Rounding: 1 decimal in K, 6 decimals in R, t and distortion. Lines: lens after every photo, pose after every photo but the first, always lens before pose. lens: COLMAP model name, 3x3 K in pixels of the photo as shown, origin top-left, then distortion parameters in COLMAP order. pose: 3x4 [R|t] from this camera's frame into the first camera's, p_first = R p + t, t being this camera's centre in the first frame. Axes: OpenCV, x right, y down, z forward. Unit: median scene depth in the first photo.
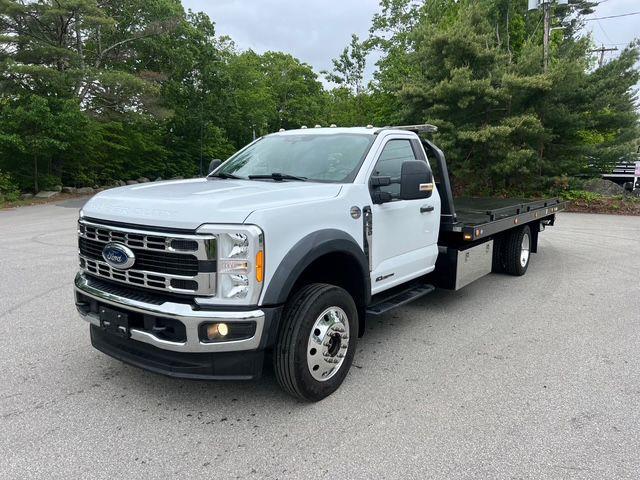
lens RADIAL K [[484.6, 0, 323.1], [0, 484.6, 243.0], [0, 0, 1]] dist [0.052815, -0.056698]
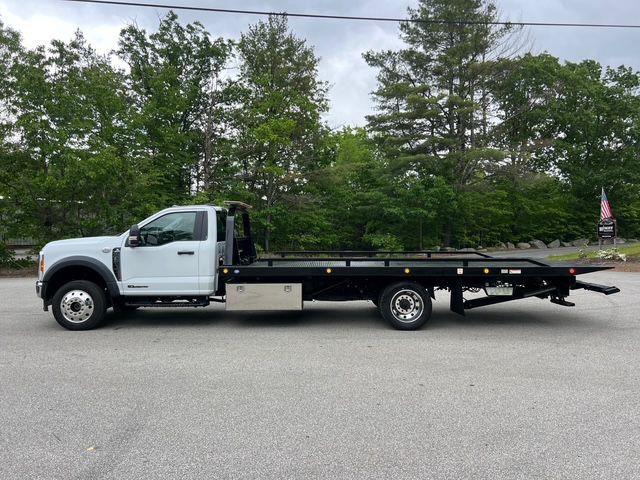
lens RADIAL K [[478.2, 0, 314.7], [0, 478.2, 239.0], [0, 0, 1]] dist [0.057527, -0.073771]
pose [[0.568457, 0.000245, -0.822713, 1.576048], [-0.113071, 0.990534, -0.077831, -0.033984], [0.814906, 0.137268, 0.563104, 0.377220]]
